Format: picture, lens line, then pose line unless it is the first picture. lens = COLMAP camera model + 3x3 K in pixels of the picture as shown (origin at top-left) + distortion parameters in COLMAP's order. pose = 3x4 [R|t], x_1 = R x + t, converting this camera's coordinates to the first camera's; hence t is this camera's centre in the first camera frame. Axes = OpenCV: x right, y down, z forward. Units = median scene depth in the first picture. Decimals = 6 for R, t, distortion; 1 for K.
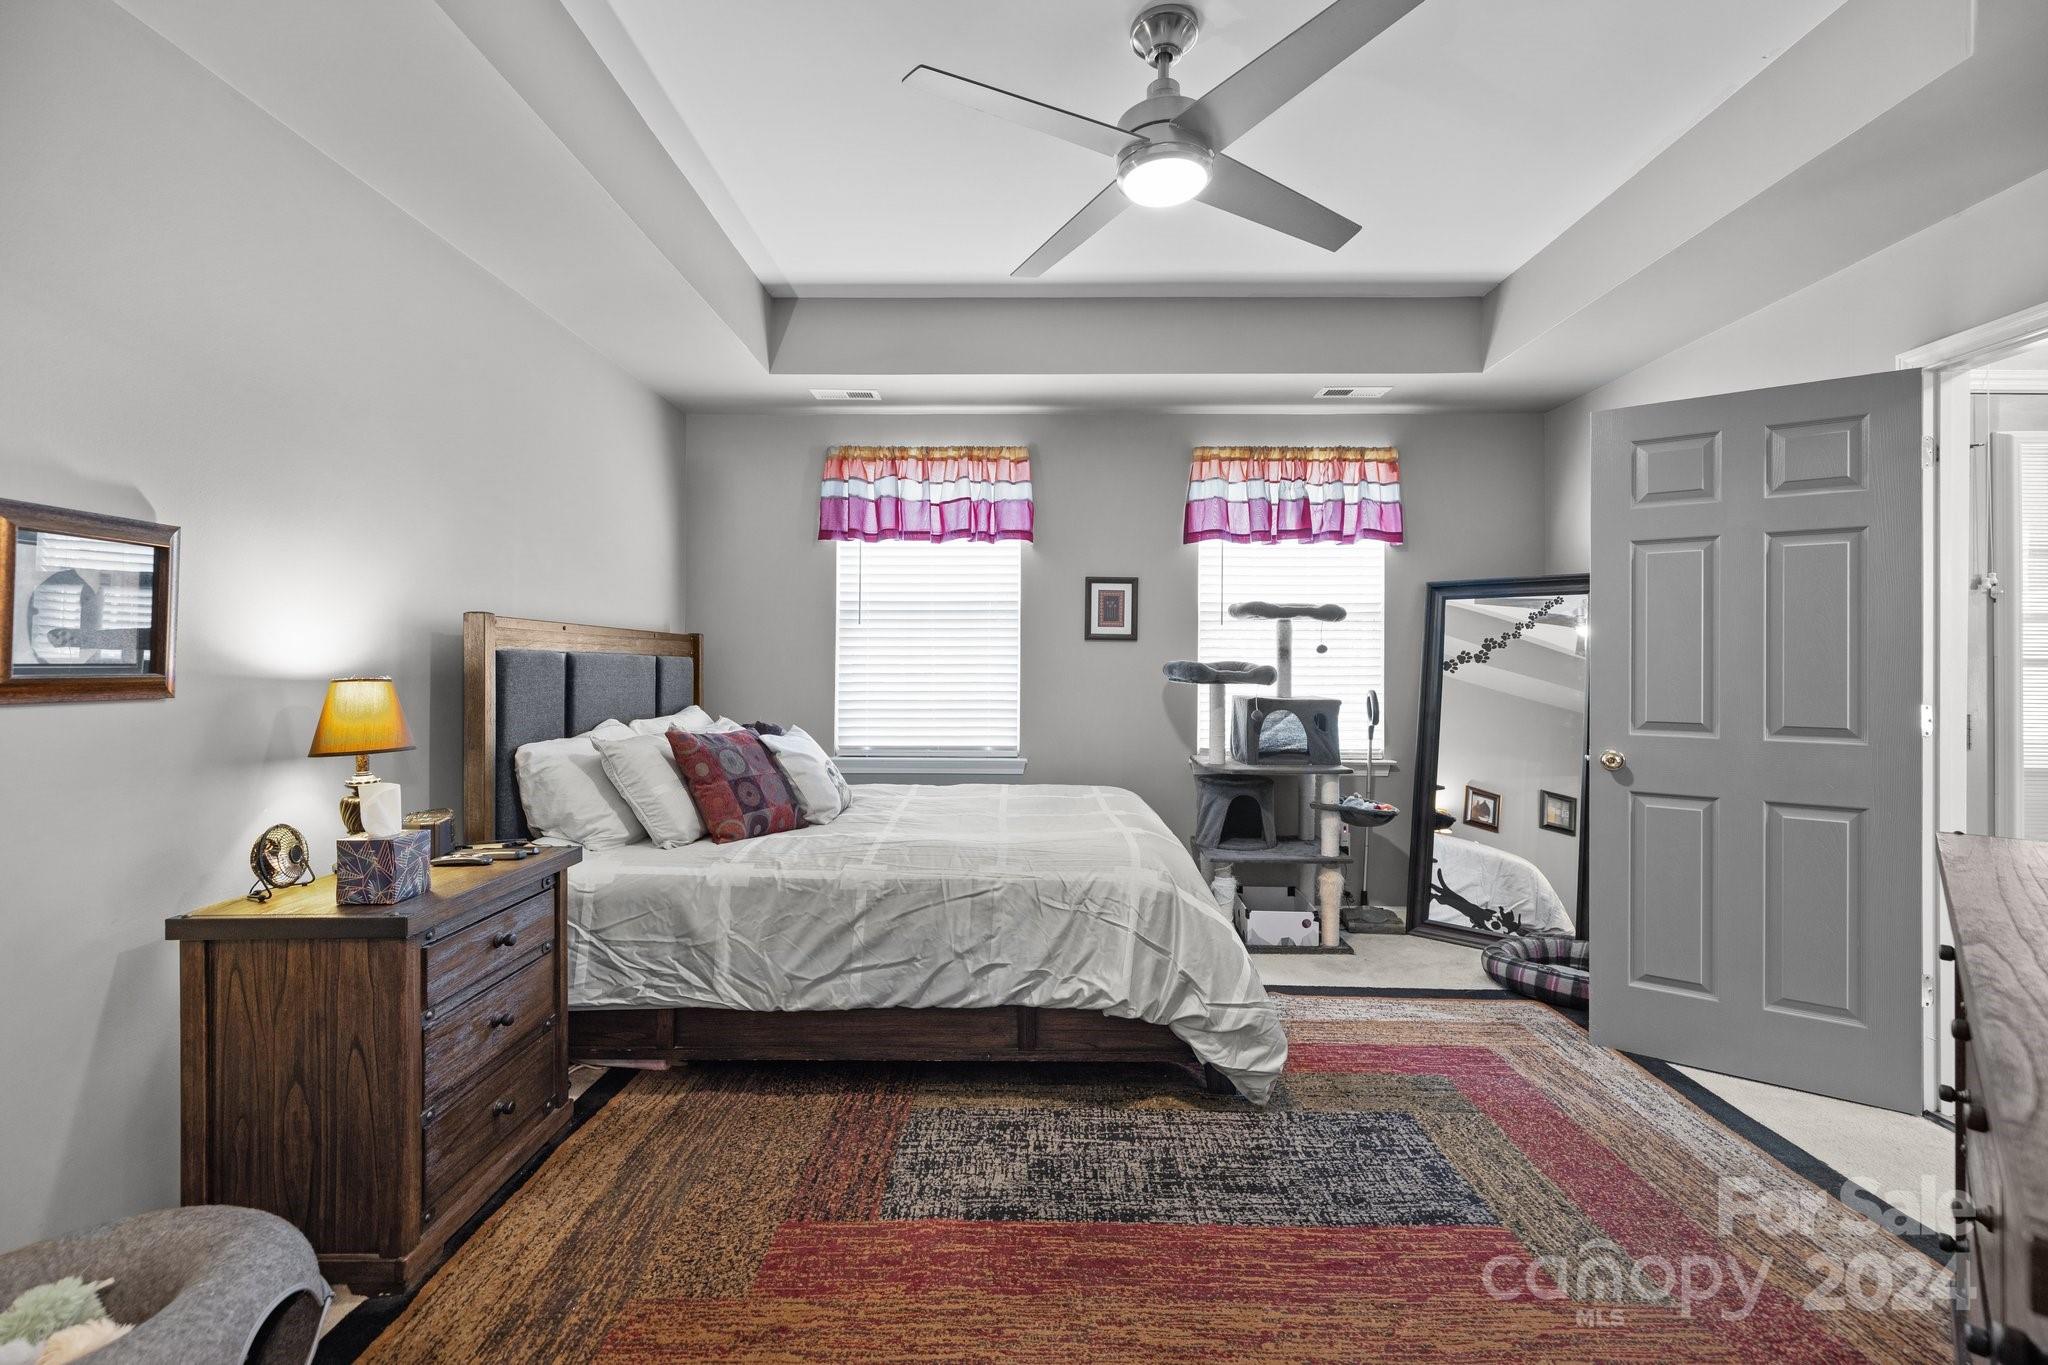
lens RADIAL K [[881.0, 0, 1018.1], [0, 881.0, 673.9], [0, 0, 1]] dist [-0.000028, -0.000385]
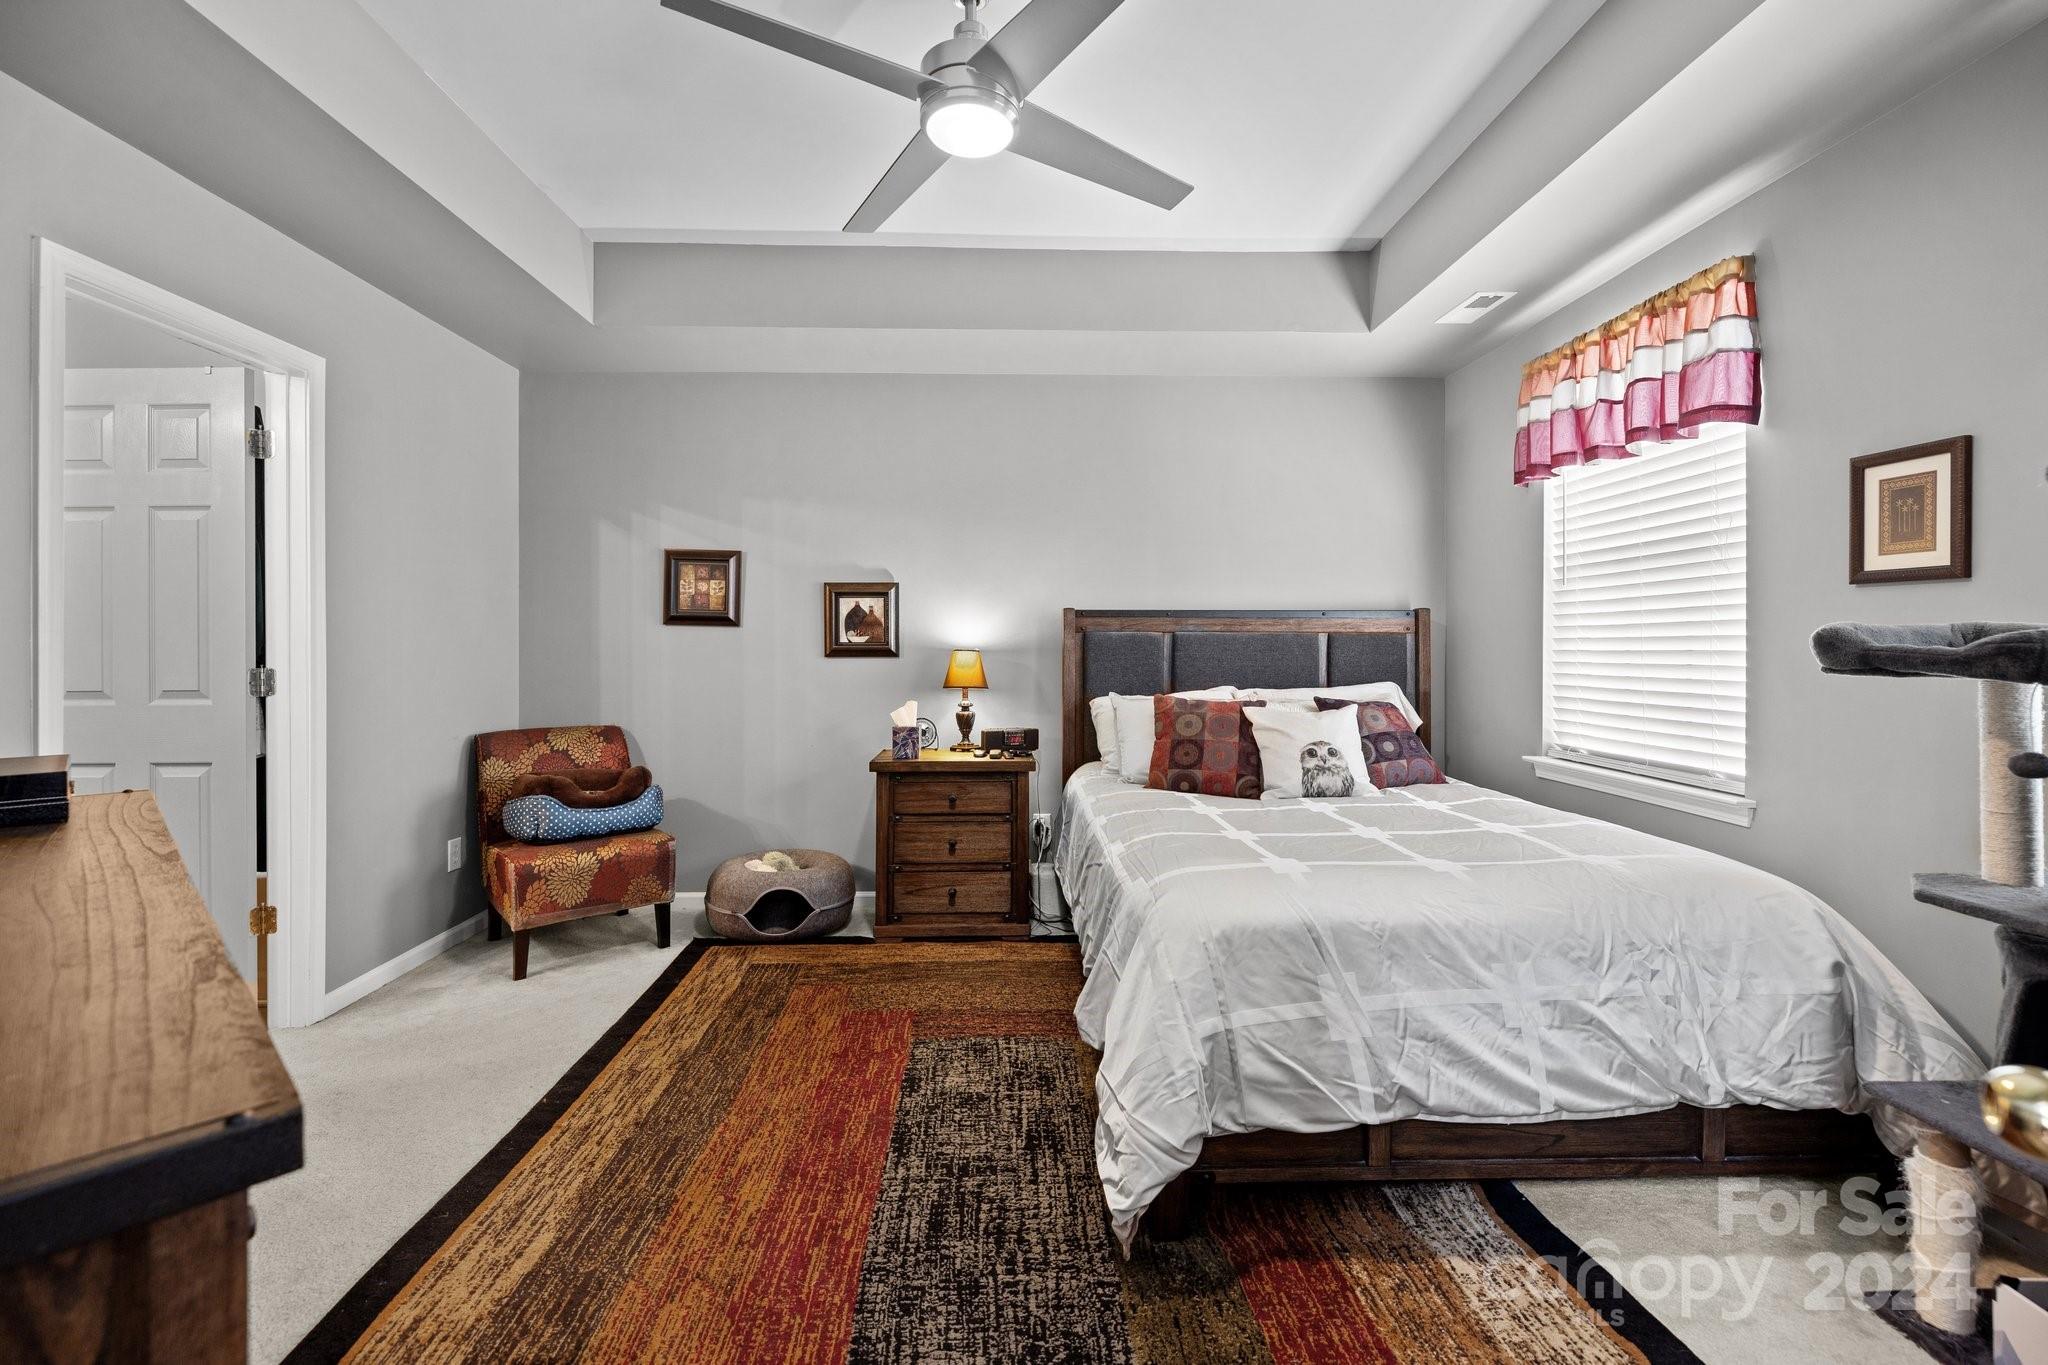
lens RADIAL K [[875.2, 0, 1016.2], [0, 875.2, 650.6], [0, 0, 1]] dist [0.001261, 0.000049]
pose [[0.036372, 0.005182, -0.999325, 0.649779], [-0.004518, 0.999977, 0.005021, -0.001180], [0.999328, 0.004333, 0.036394, 0.588307]]
